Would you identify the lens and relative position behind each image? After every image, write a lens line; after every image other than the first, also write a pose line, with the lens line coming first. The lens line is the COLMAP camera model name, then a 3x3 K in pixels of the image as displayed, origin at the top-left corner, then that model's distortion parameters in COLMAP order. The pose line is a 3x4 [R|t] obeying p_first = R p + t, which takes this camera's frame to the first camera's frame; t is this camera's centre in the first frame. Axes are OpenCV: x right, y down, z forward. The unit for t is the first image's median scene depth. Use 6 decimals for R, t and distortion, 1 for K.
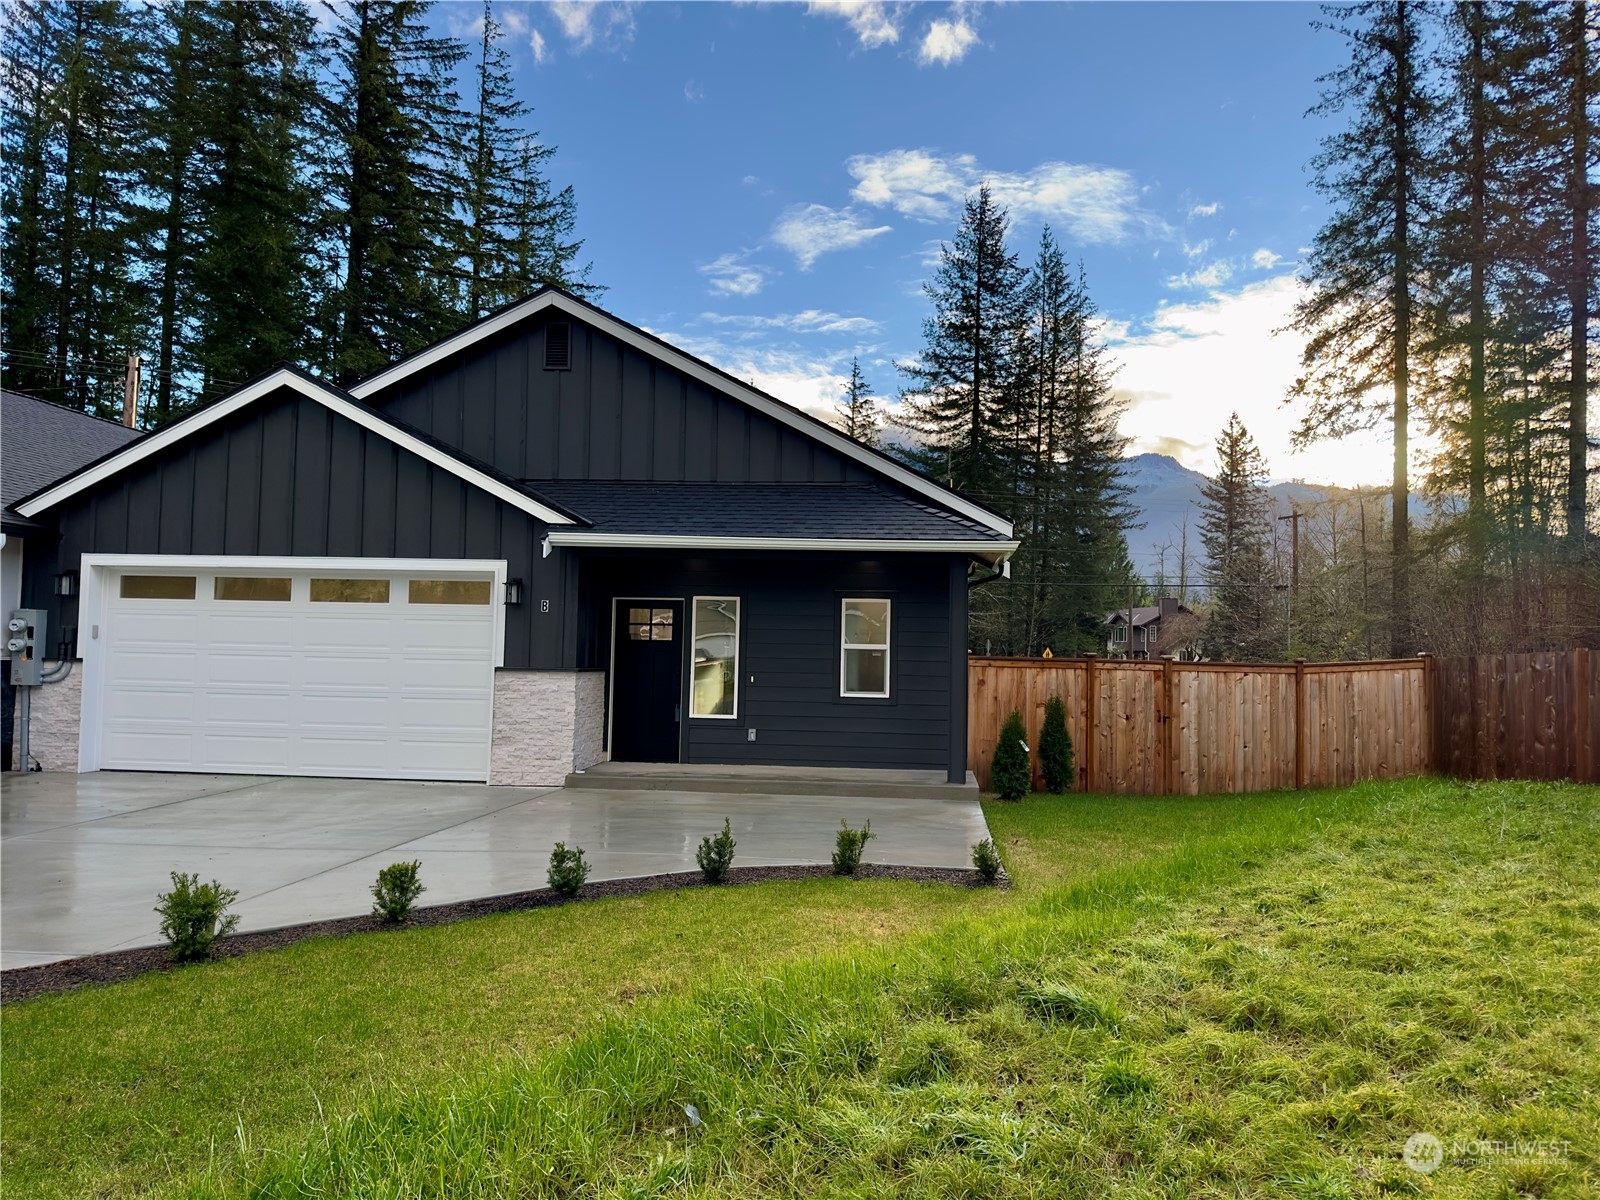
lens RADIAL K [[1100.4, 0, 794.9], [0, 1100.4, 571.6], [0, 0, 1]] dist [0.102343, -0.143742]
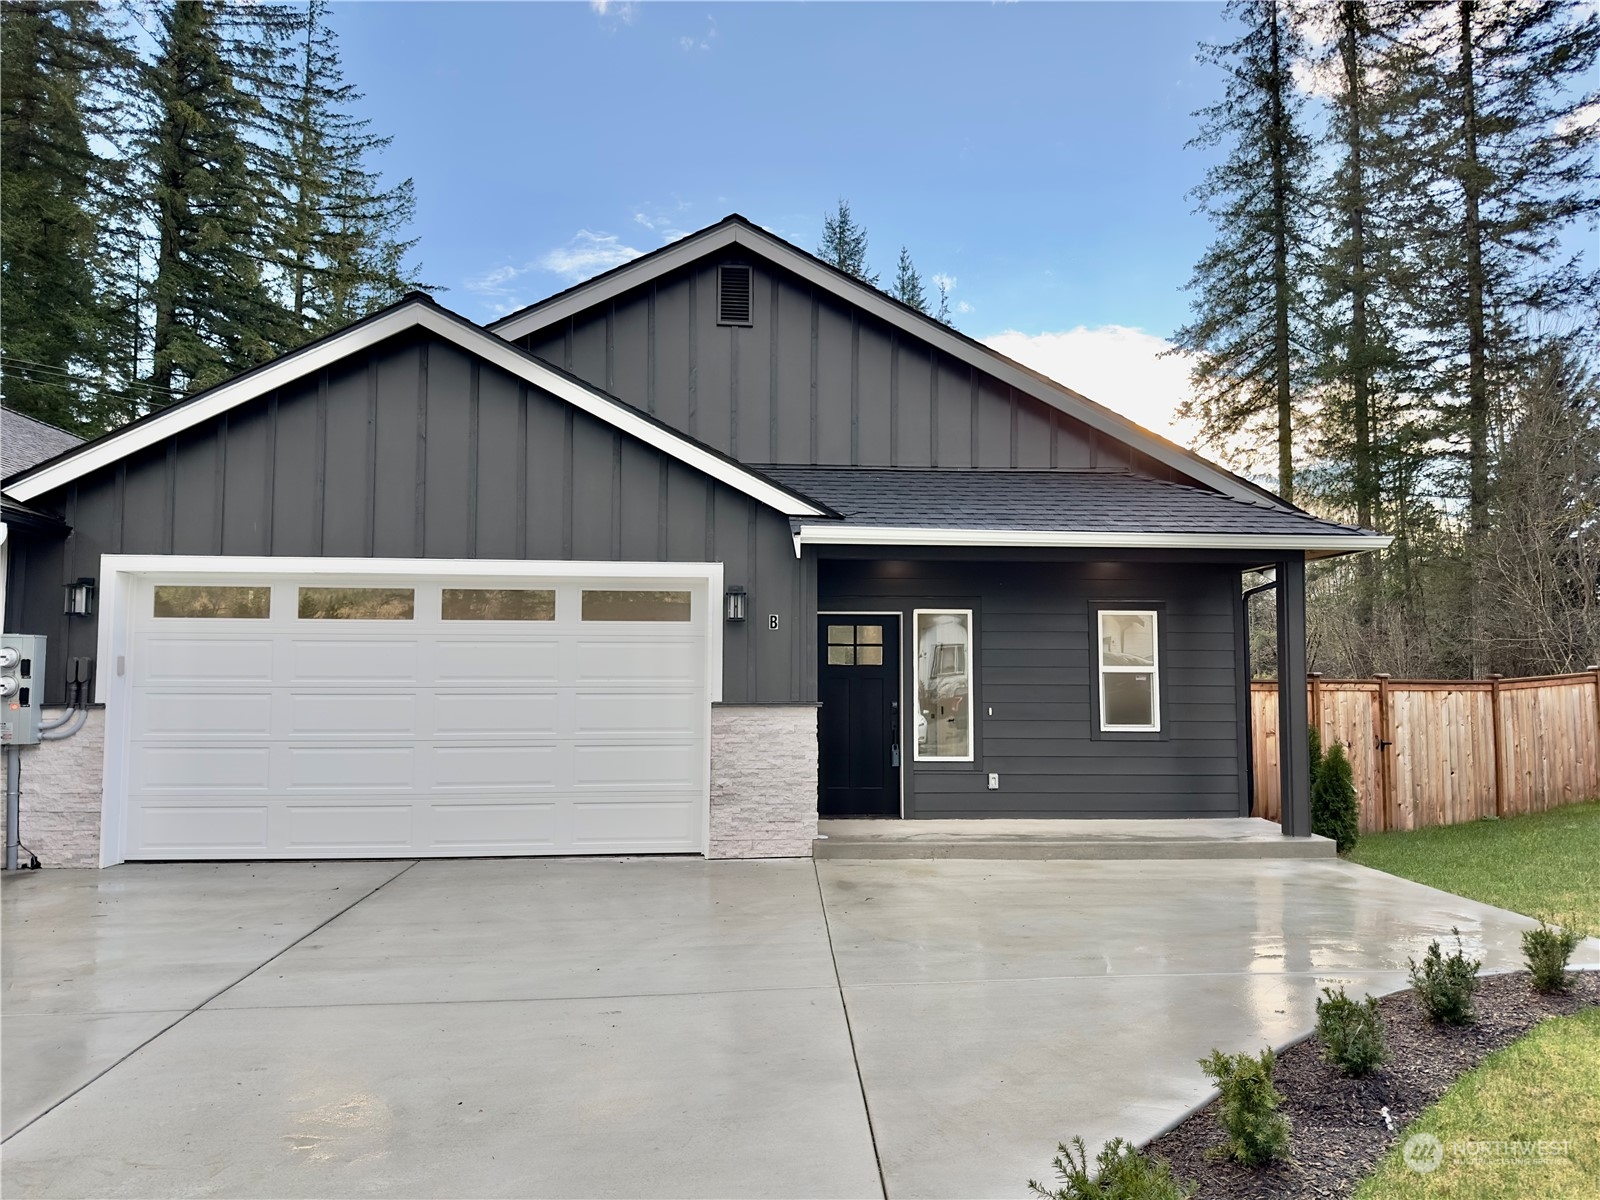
lens RADIAL K [[1105.0, 0, 794.8], [0, 1105.0, 576.9], [0, 0, 1]] dist [0.066372, -0.066920]
pose [[0.984808, -0.002088, 0.173633, -0.282689], [0.004923, 0.999861, -0.015898, 0.009785], [-0.173576, 0.016512, 0.984682, 0.195662]]
